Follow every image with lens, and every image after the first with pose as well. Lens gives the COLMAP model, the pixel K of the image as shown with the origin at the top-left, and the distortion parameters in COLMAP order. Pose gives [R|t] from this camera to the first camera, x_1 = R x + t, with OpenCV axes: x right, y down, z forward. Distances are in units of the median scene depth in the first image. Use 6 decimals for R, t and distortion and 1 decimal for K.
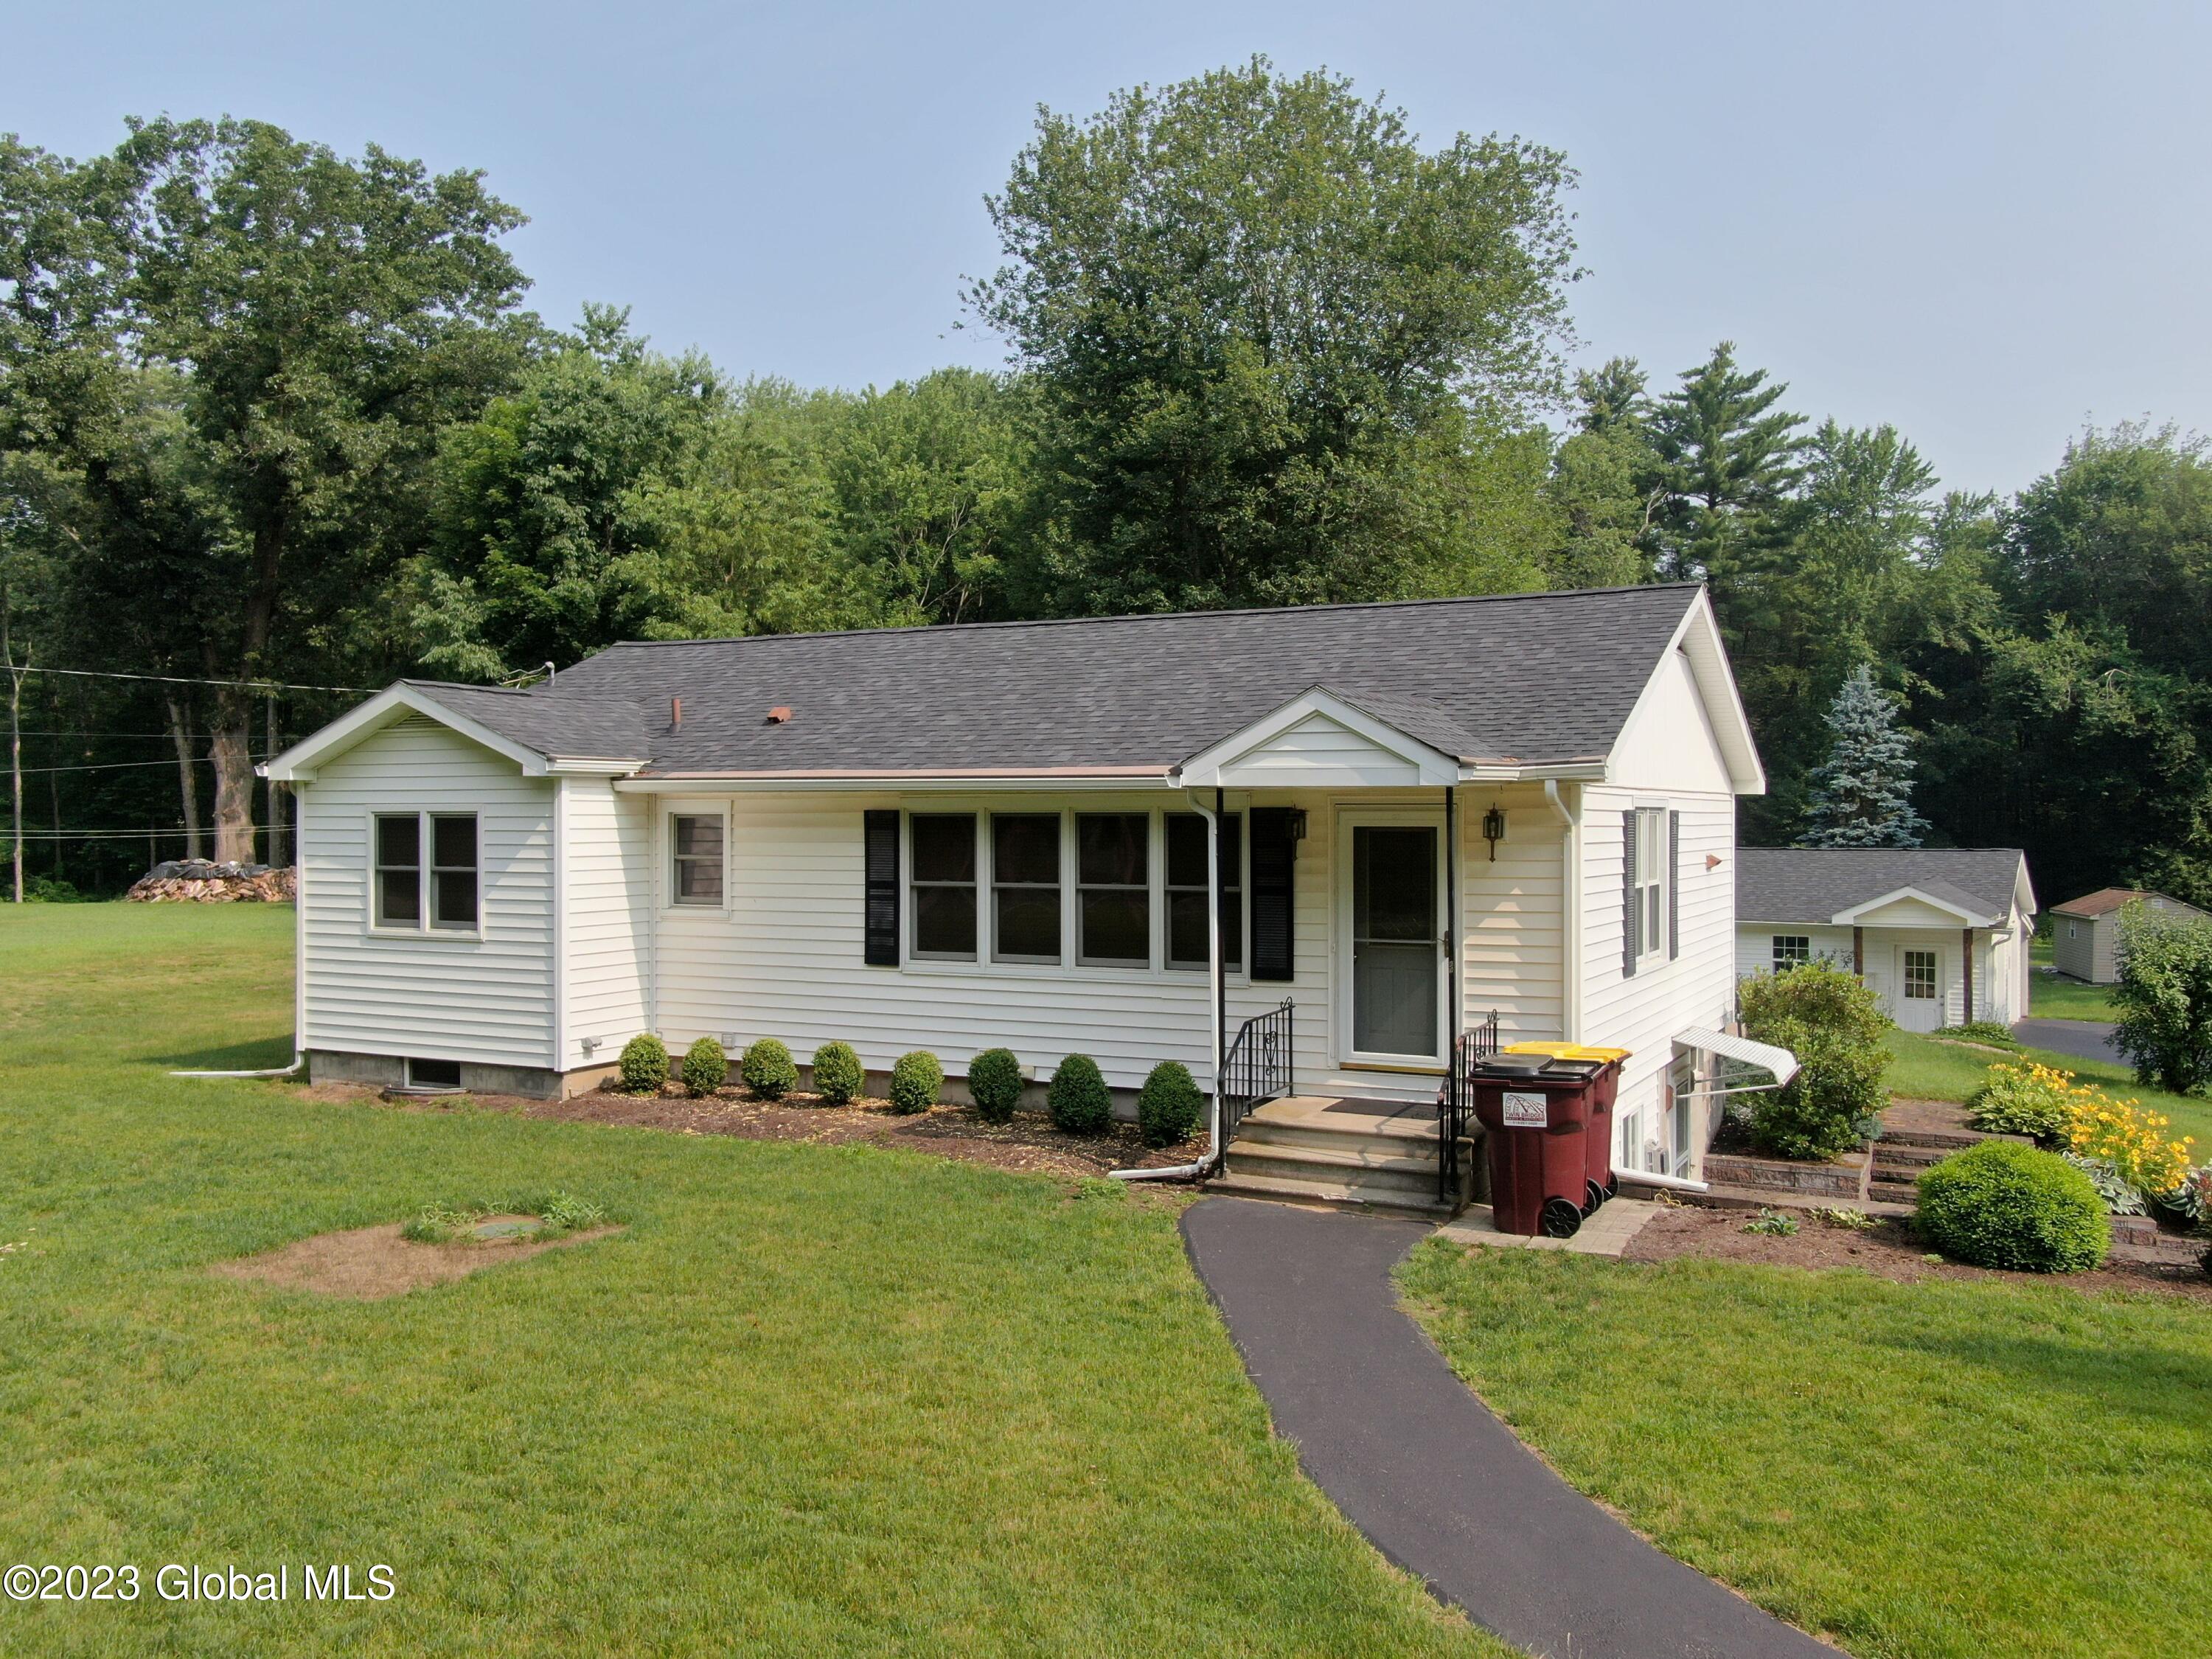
lens RADIAL K [[1848.2, 0, 1108.6], [0, 1848.2, 824.4], [0, 0, 1]] dist [-0.005461, 0.012212]
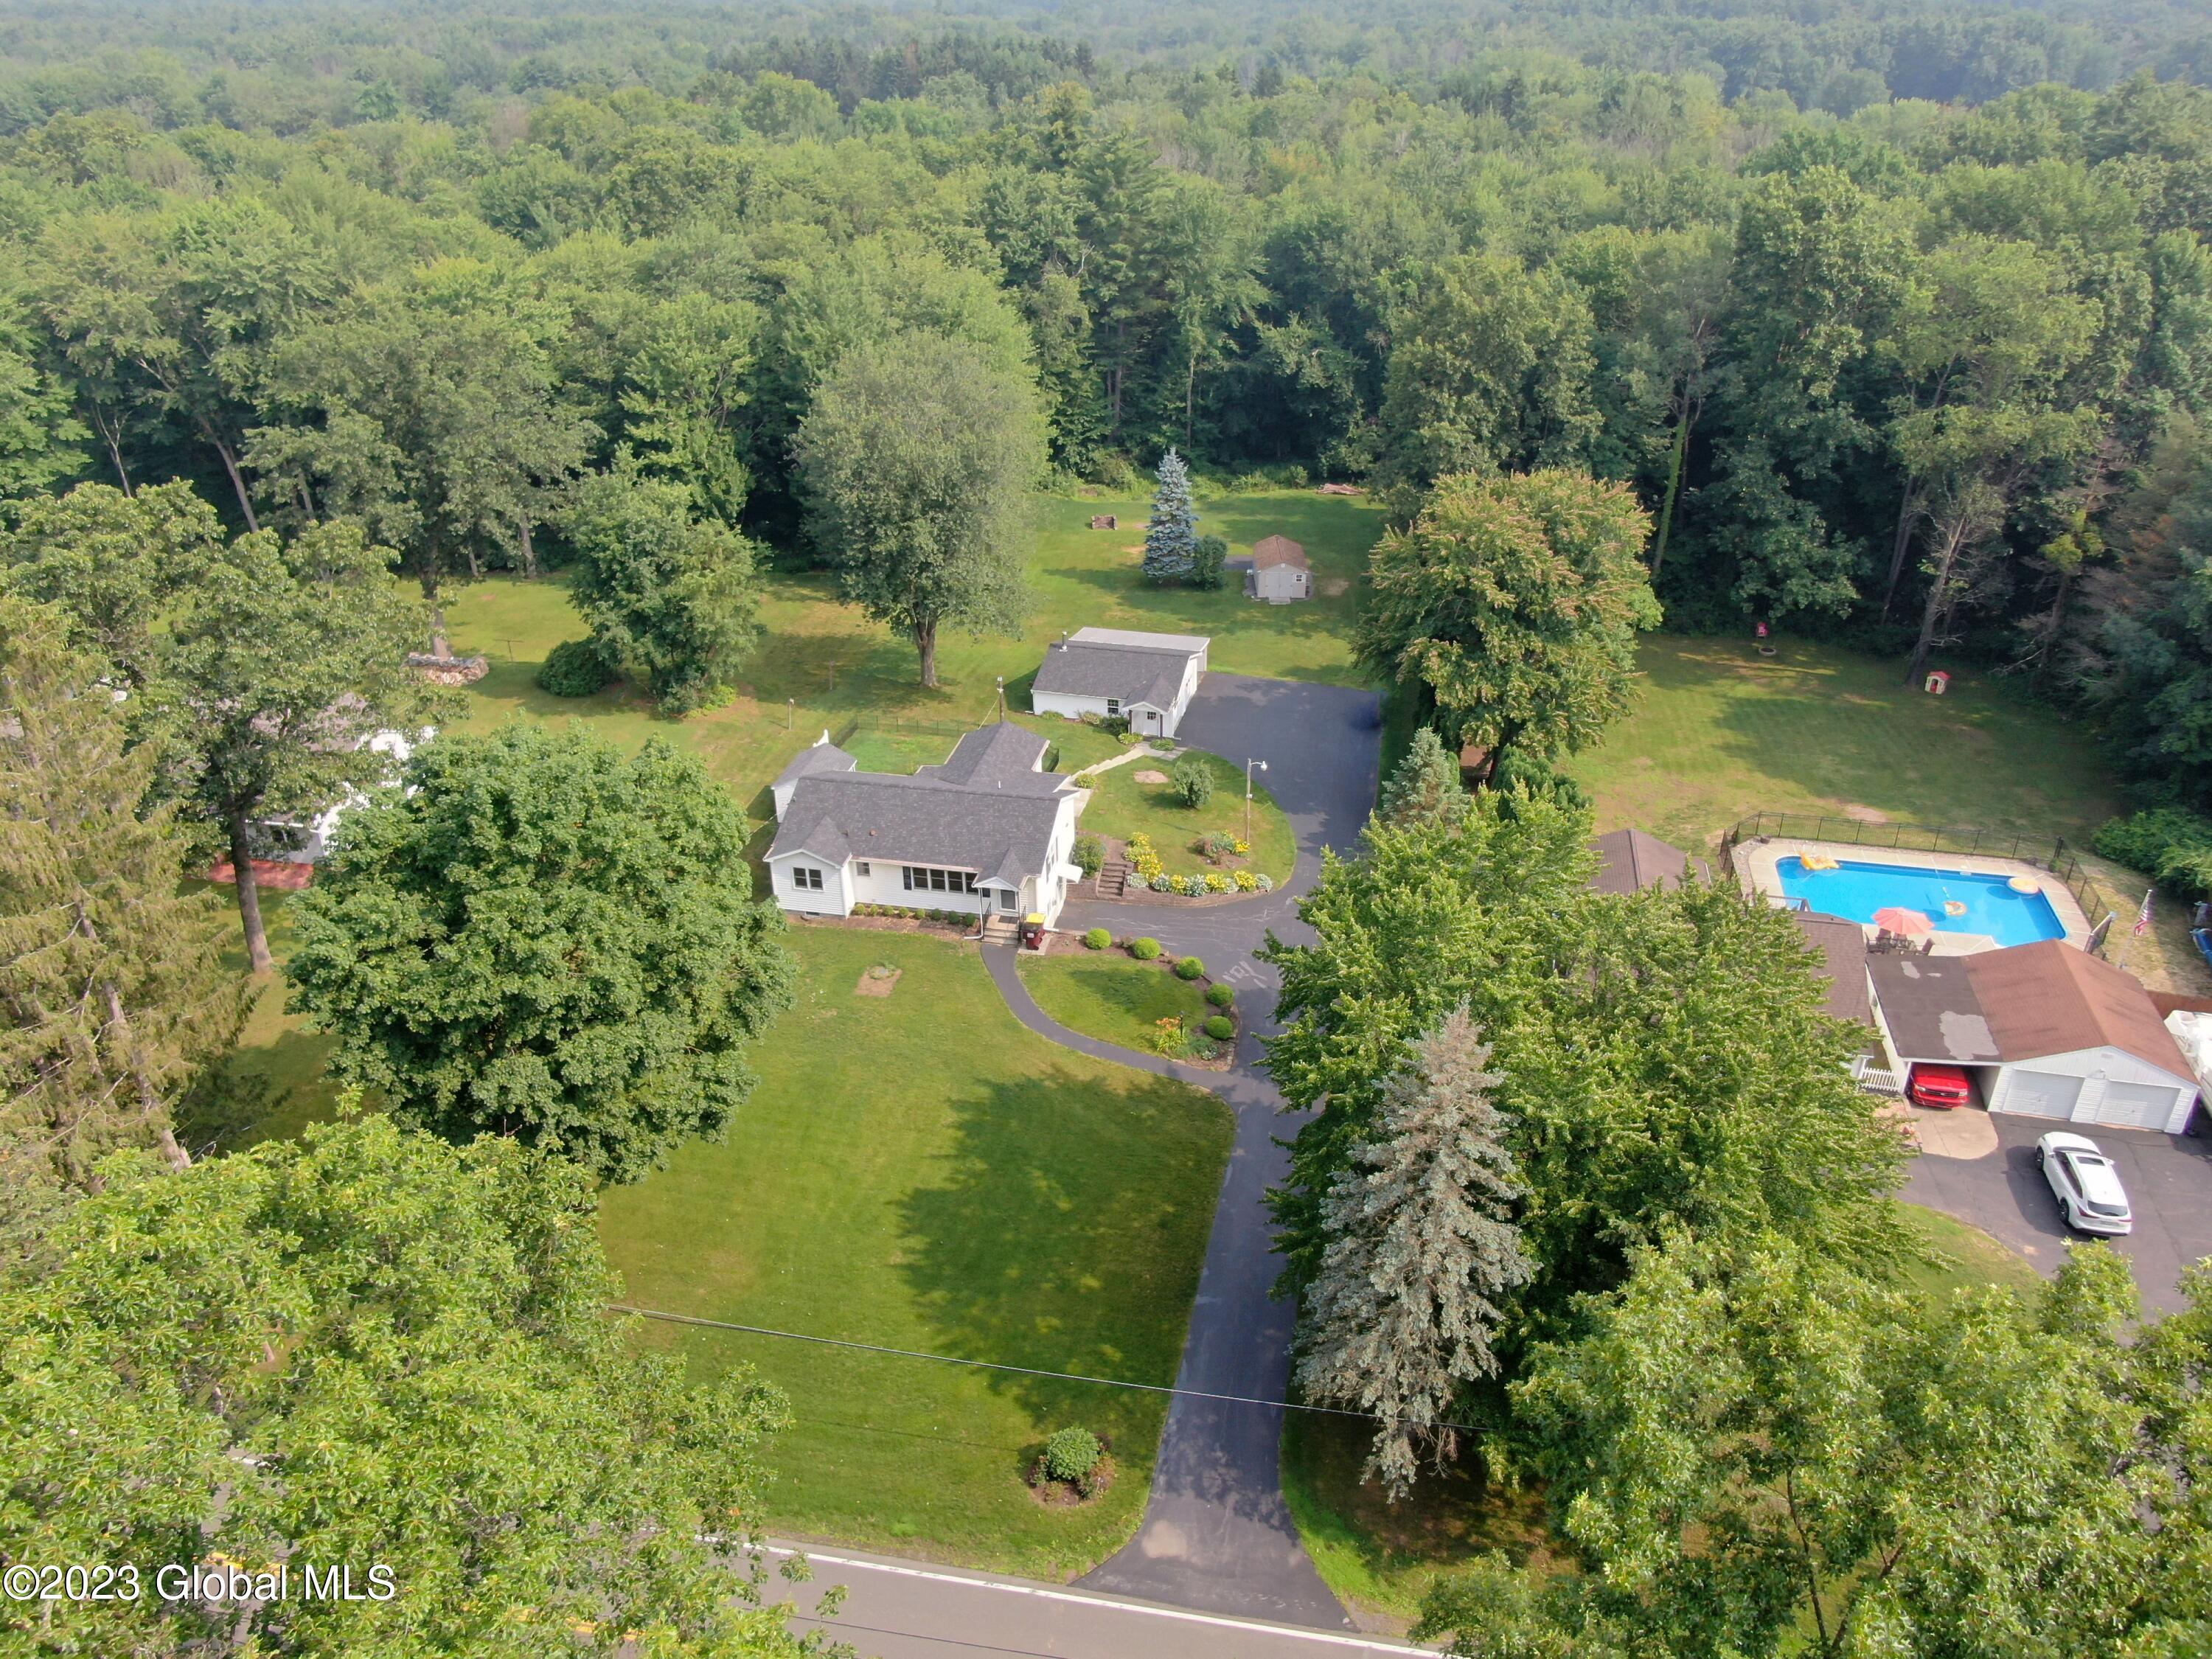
lens RADIAL K [[1600.3, 0, 1099.4], [0, 1600.3, 808.8], [0, 0, 1]] dist [-0.011626, -0.000672]
pose [[0.963778, -0.134756, 0.230157, -0.248493], [0.011826, 0.883710, 0.467886, -0.906637], [-0.266443, -0.448216, 0.853294, -1.172319]]
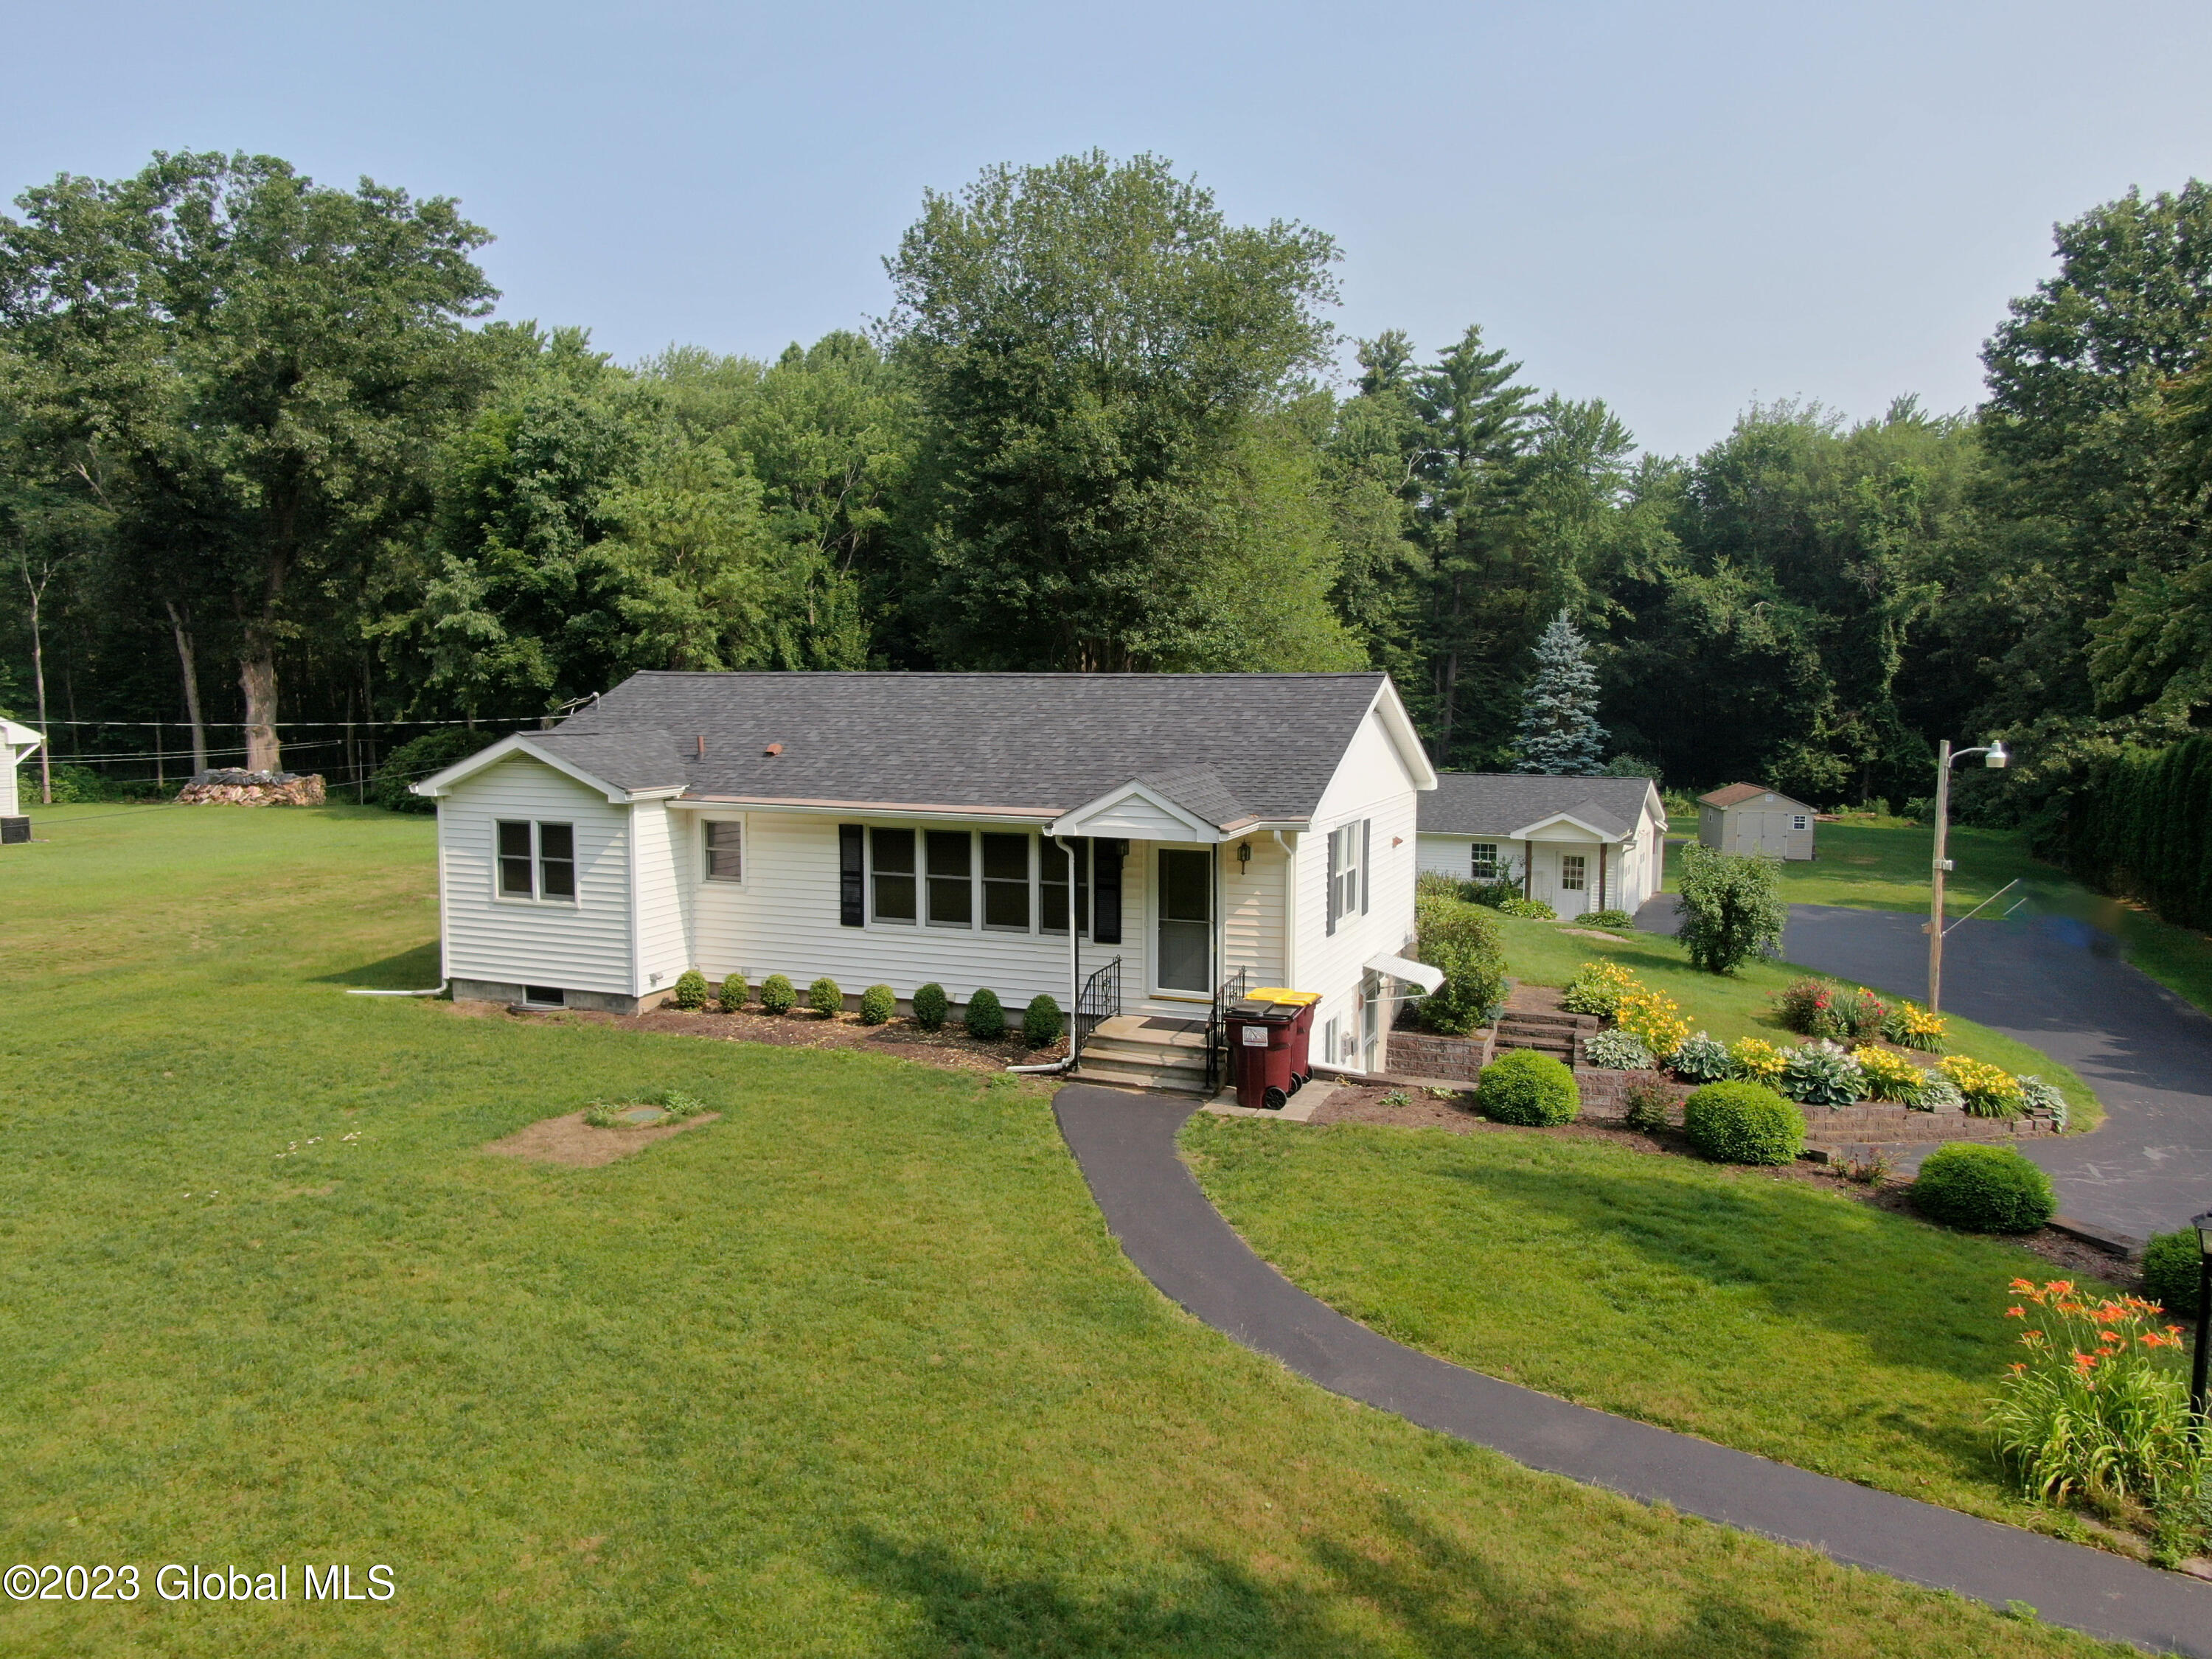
lens RADIAL K [[1589.5, 0, 1105.4], [0, 1589.5, 823.6], [0, 0, 1]] dist [-0.018798, 0.004512]
pose [[0.996117, -0.003652, 0.087968, -0.012096], [-0.004026, 0.996204, 0.086956, -0.050190], [-0.087952, -0.086972, 0.992321, -0.127043]]
